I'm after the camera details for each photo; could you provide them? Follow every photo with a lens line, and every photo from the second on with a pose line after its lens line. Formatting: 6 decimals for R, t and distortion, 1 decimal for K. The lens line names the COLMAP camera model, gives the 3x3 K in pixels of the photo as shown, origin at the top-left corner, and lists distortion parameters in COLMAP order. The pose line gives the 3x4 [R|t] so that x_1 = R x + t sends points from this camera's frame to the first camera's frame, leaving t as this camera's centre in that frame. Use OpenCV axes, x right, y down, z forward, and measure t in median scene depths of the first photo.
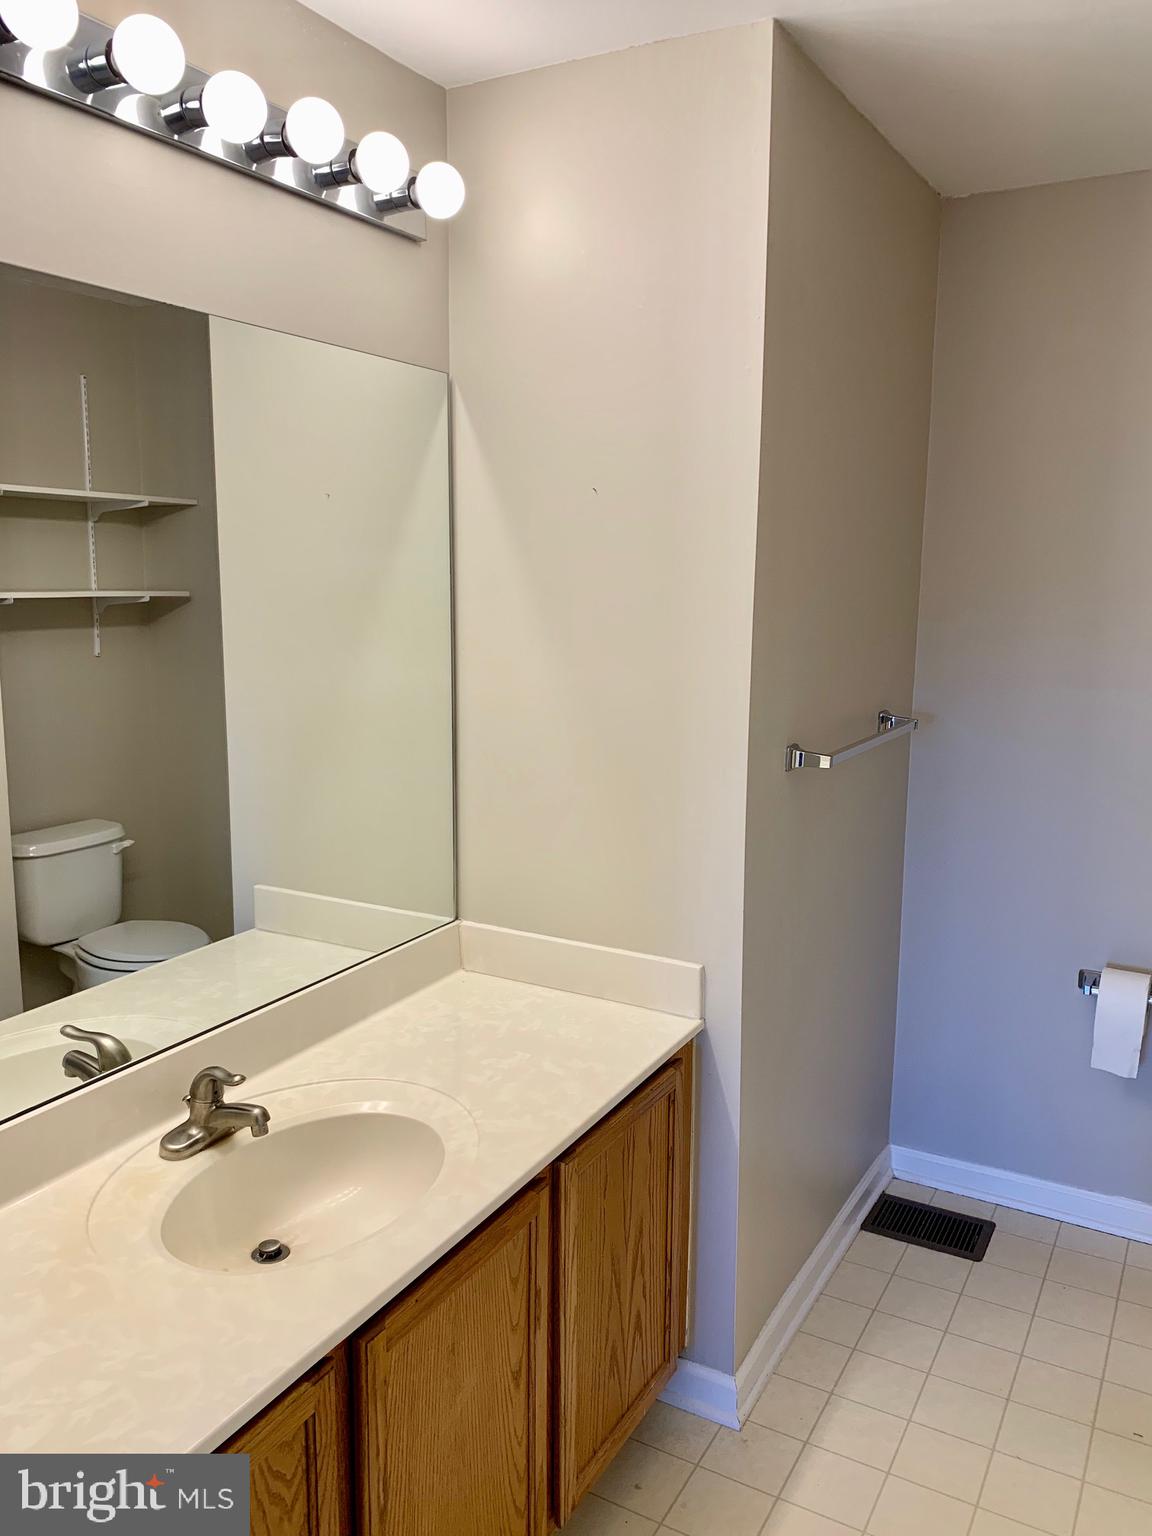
lens RADIAL K [[1179.4, 0, 580.9], [0, 1179.4, 775.3], [0, 0, 1]] dist [-0.003255, -0.005778]
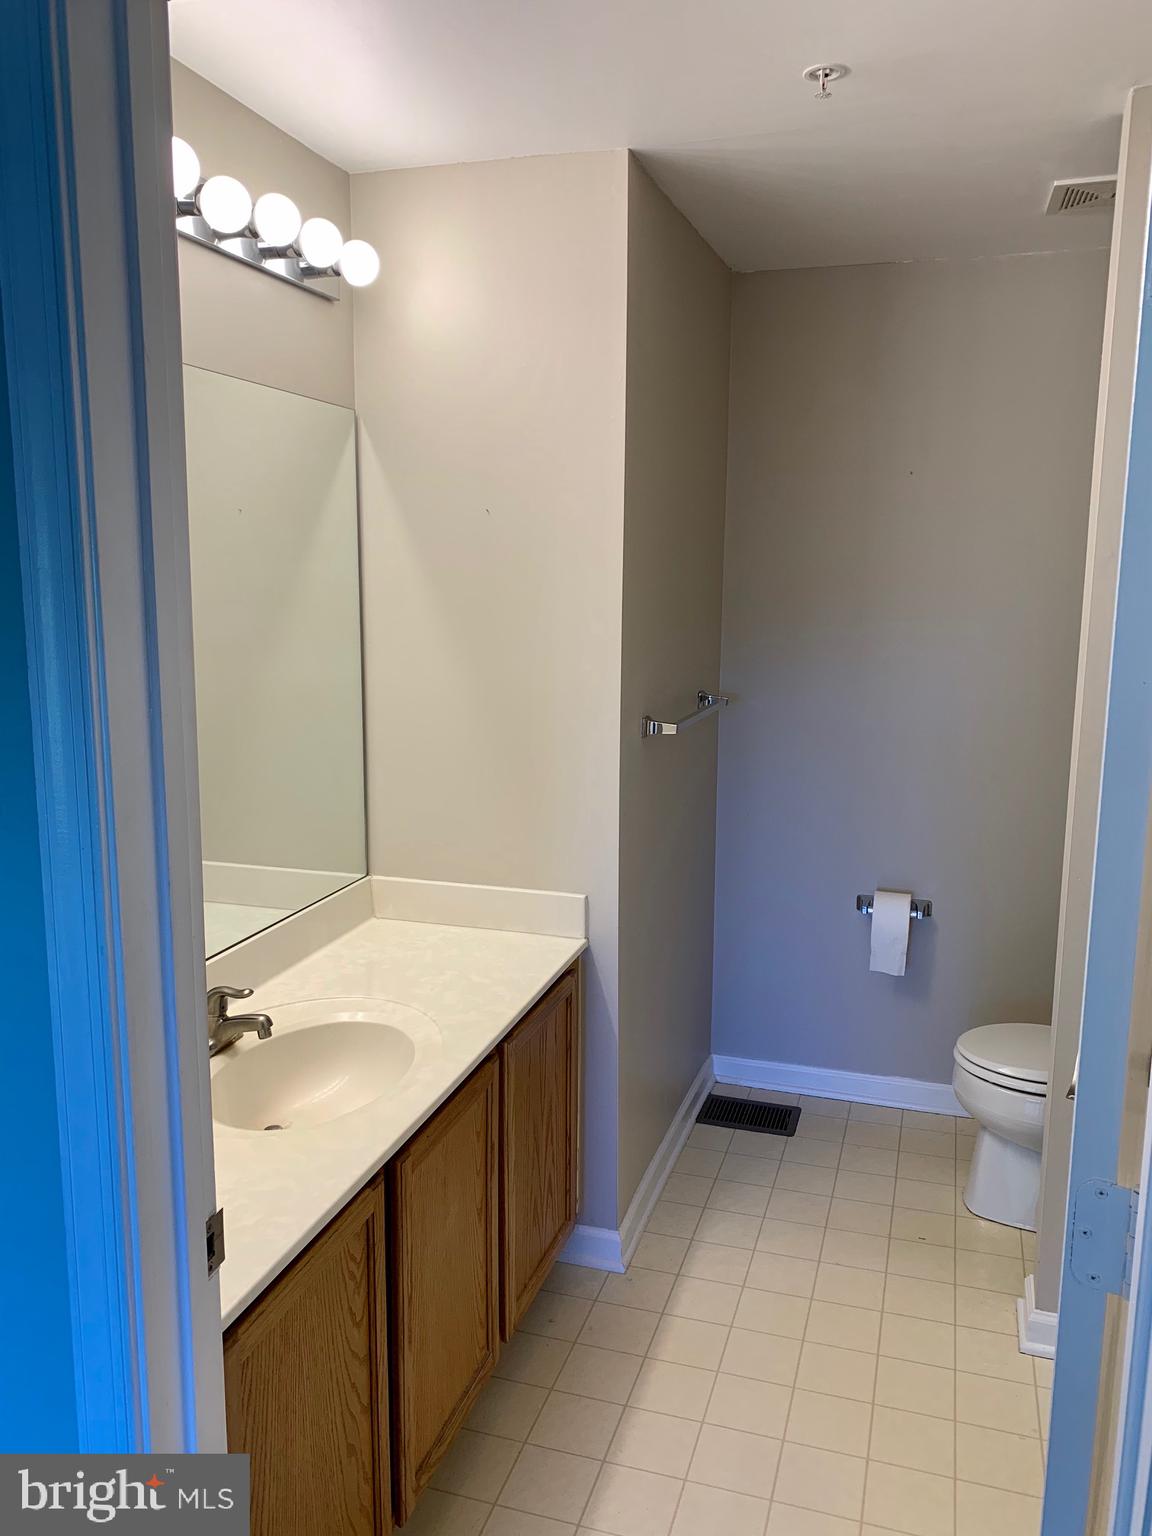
lens RADIAL K [[1160.7, 0, 595.0], [0, 1160.7, 770.0], [0, 0, 1]] dist [0.087989, -0.233030]
pose [[0.976485, -0.034152, 0.212863, -0.145353], [0.035204, 0.999379, -0.001153, 0.031524], [-0.212692, 0.008619, 0.977081, -0.205073]]
